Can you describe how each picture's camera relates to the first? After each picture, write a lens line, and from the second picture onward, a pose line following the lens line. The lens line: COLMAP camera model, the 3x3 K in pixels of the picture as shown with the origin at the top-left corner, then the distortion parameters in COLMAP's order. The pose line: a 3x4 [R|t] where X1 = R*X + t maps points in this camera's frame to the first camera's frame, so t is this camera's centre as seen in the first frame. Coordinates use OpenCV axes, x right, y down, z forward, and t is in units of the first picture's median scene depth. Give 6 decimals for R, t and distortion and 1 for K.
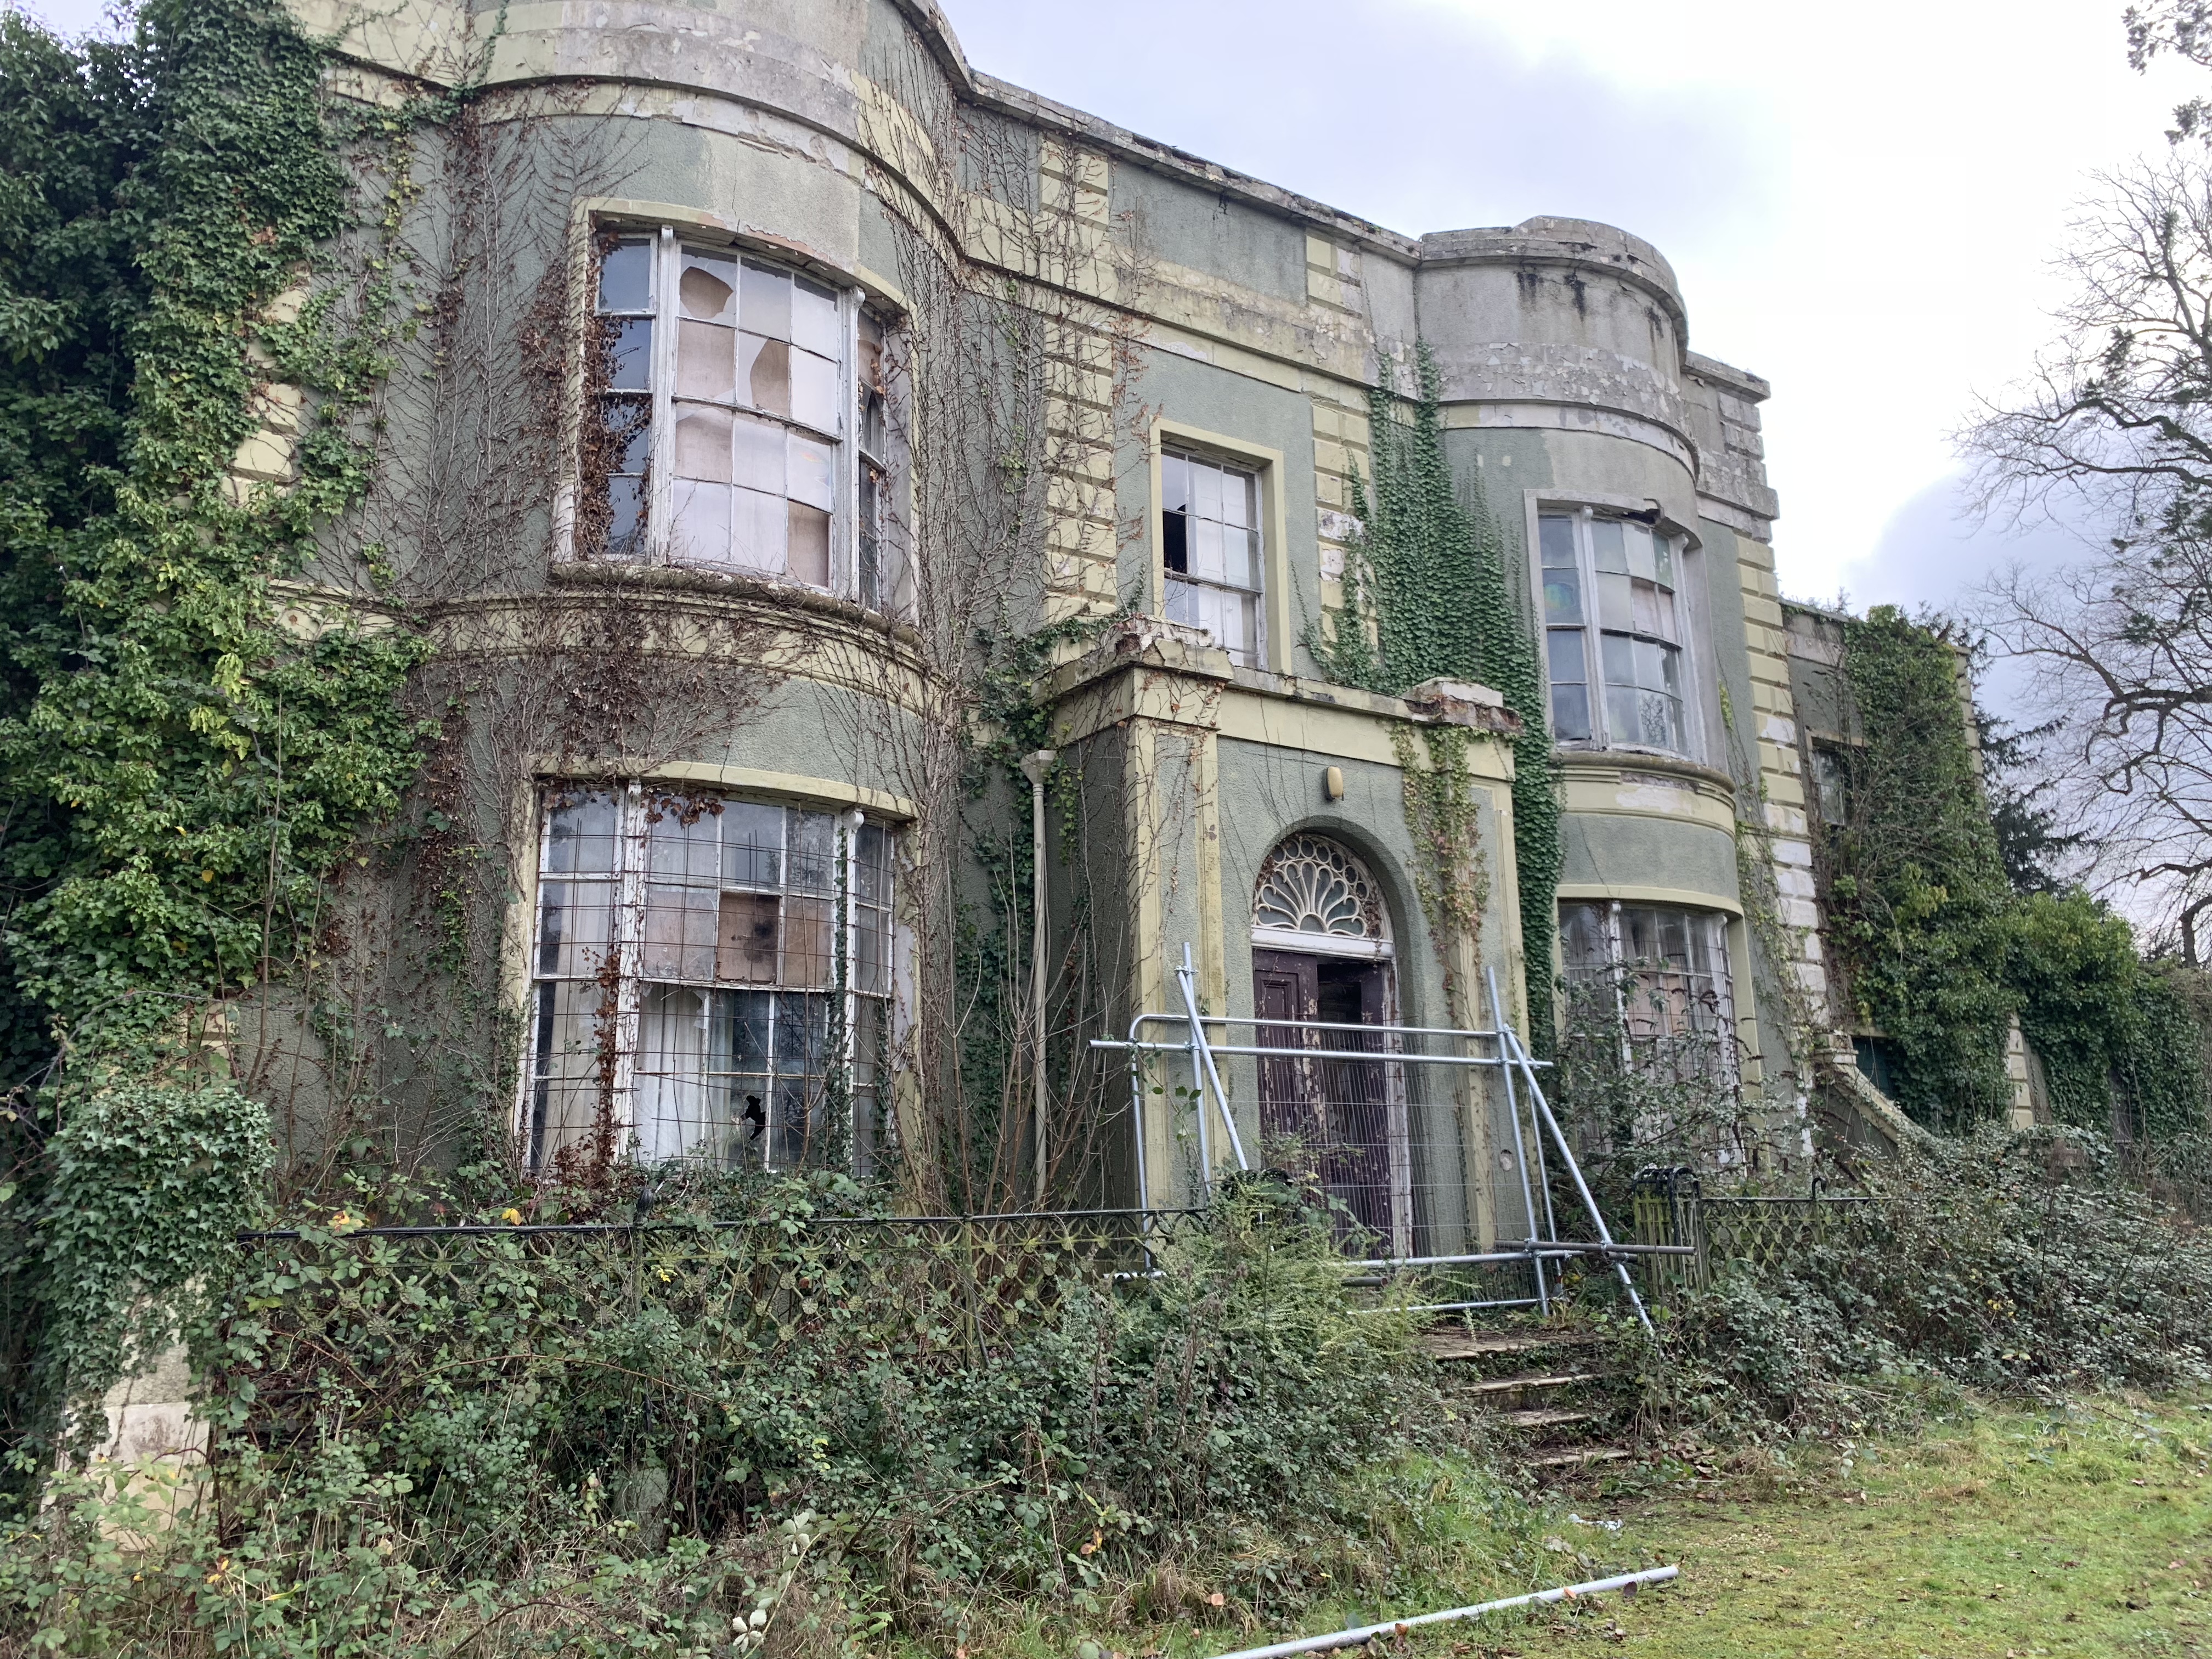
lens RADIAL K [[1704.9, 0, 1106.0], [0, 1704.9, 829.5], [0, 0, 1]] dist [0.156489, -0.236187]
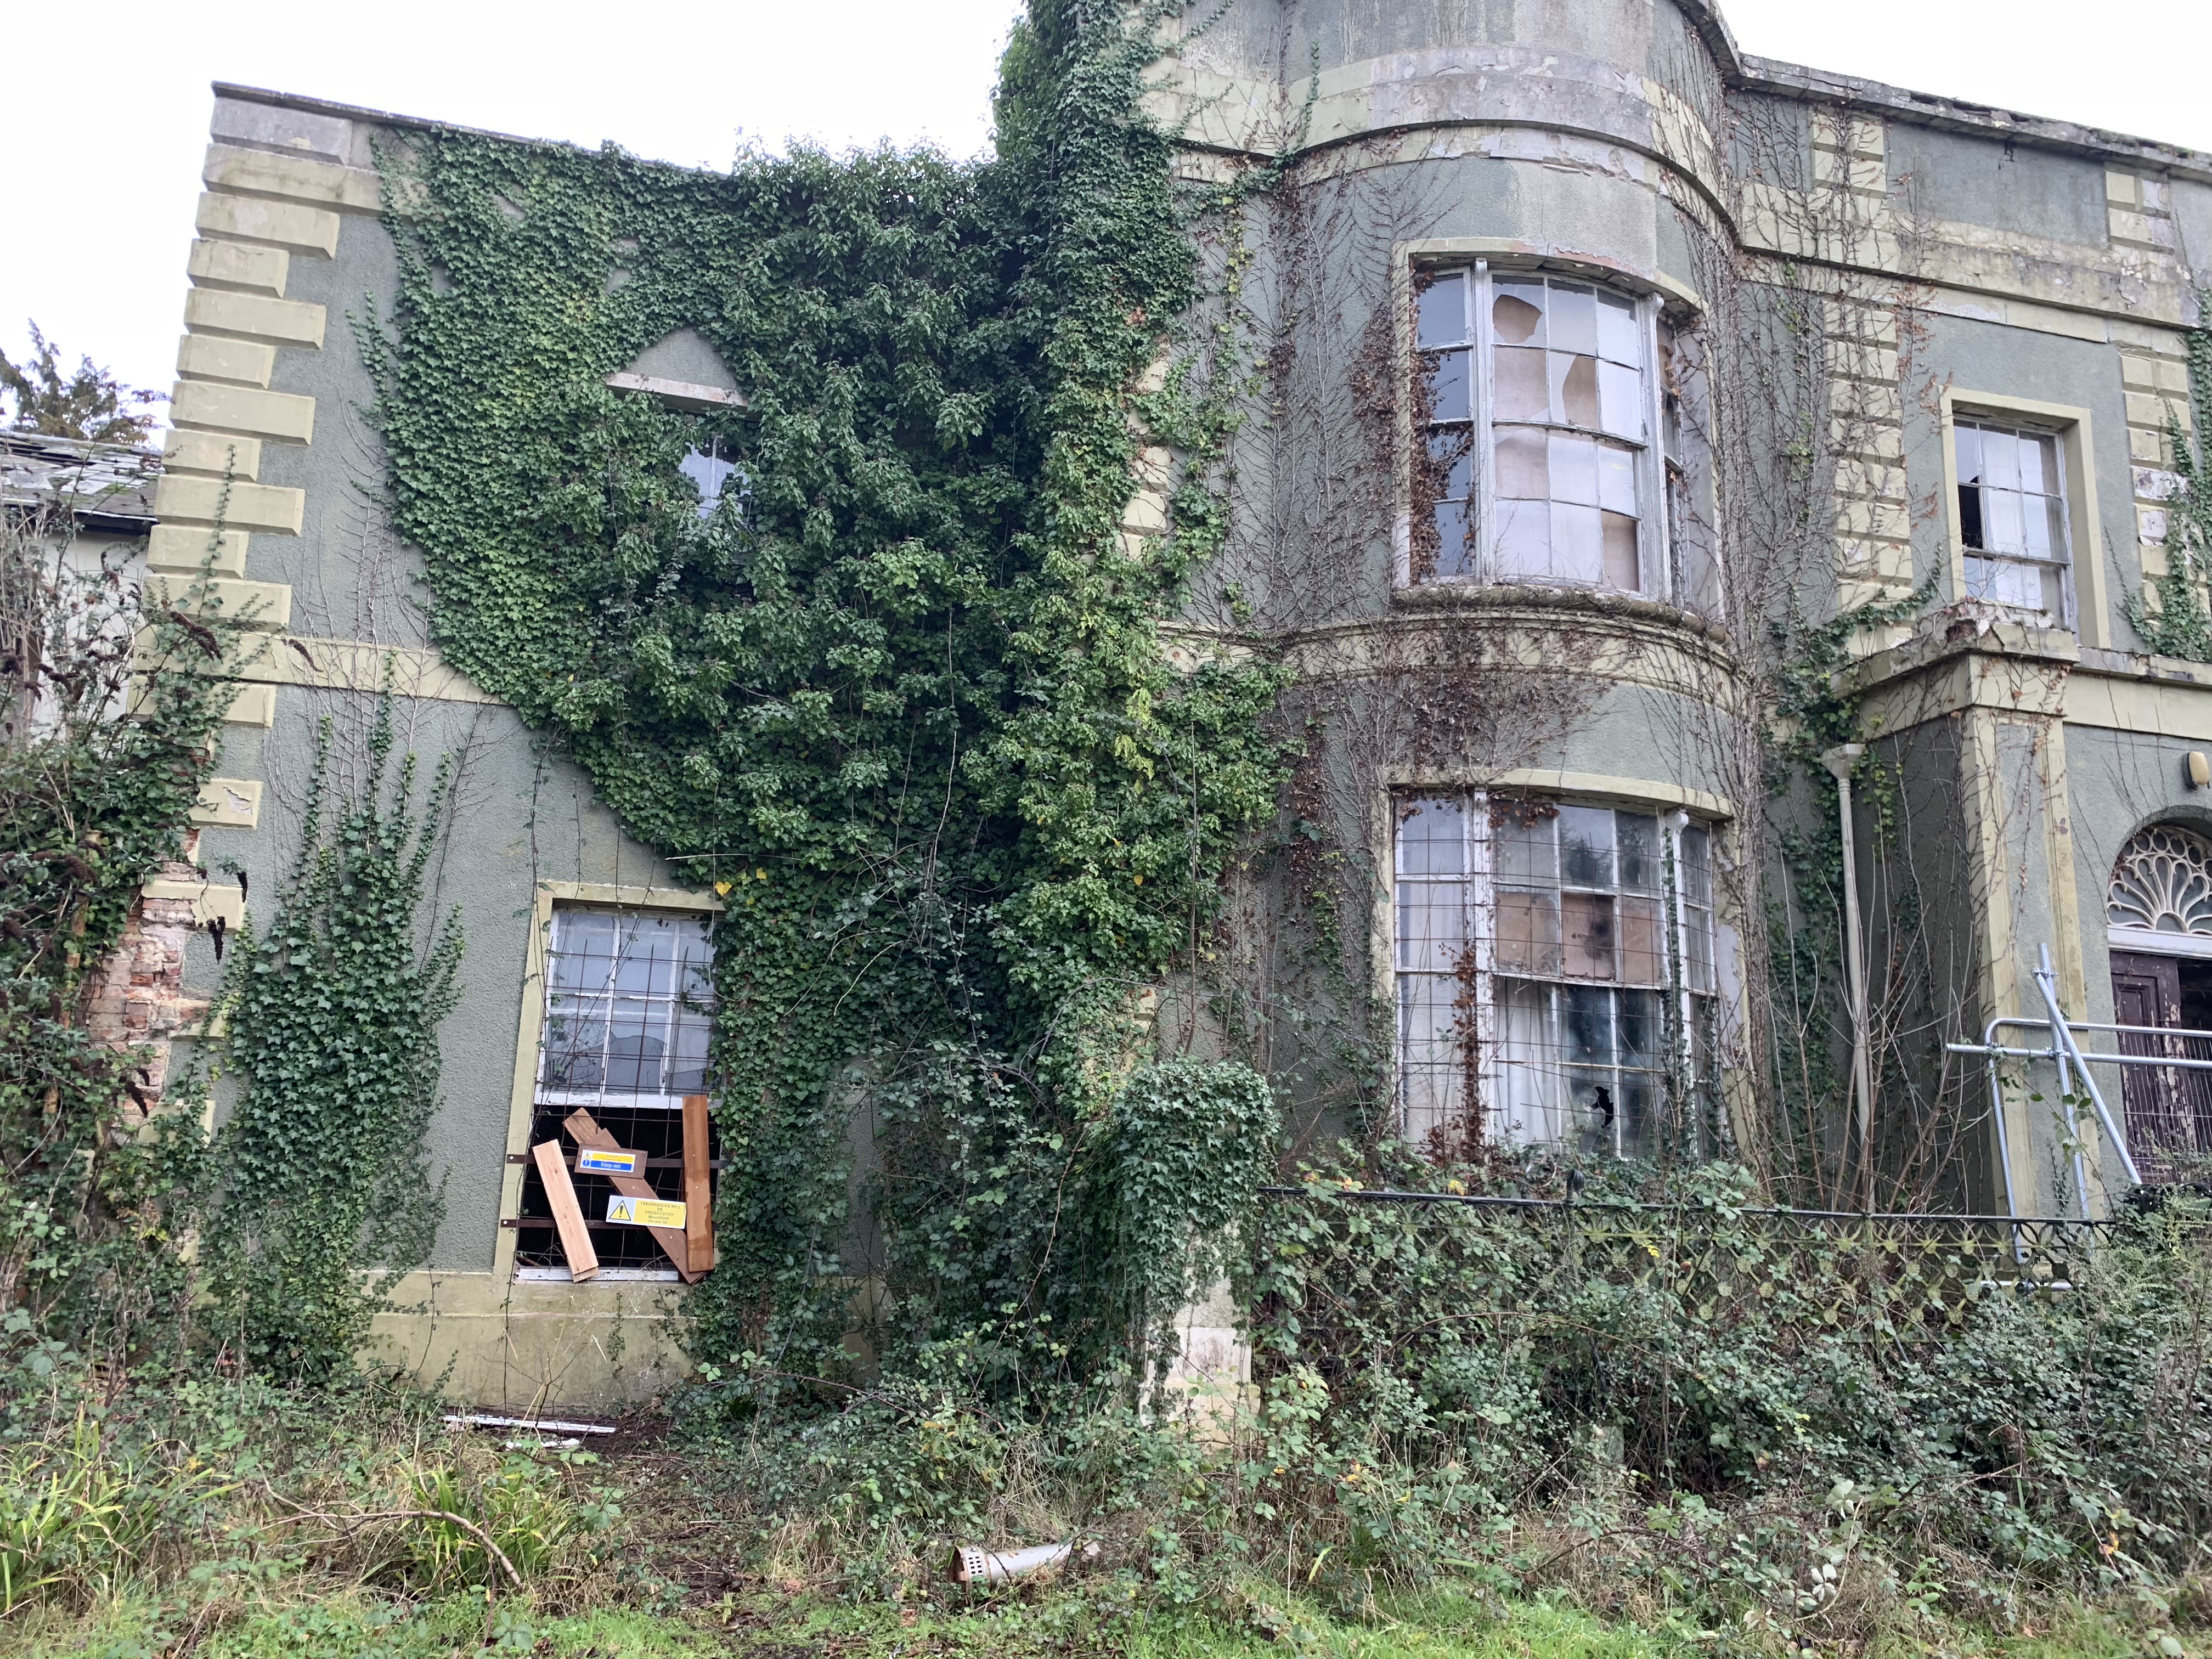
lens RADIAL K [[1701.1, 0, 1106.2], [0, 1701.1, 874.0], [0, 0, 1]] dist [0.062602, -0.045419]
pose [[0.950047, -0.008285, -0.311998, -0.149265], [0.017719, 0.999467, 0.027415, -0.007664], [0.311605, -0.031574, 0.949687, -0.071240]]
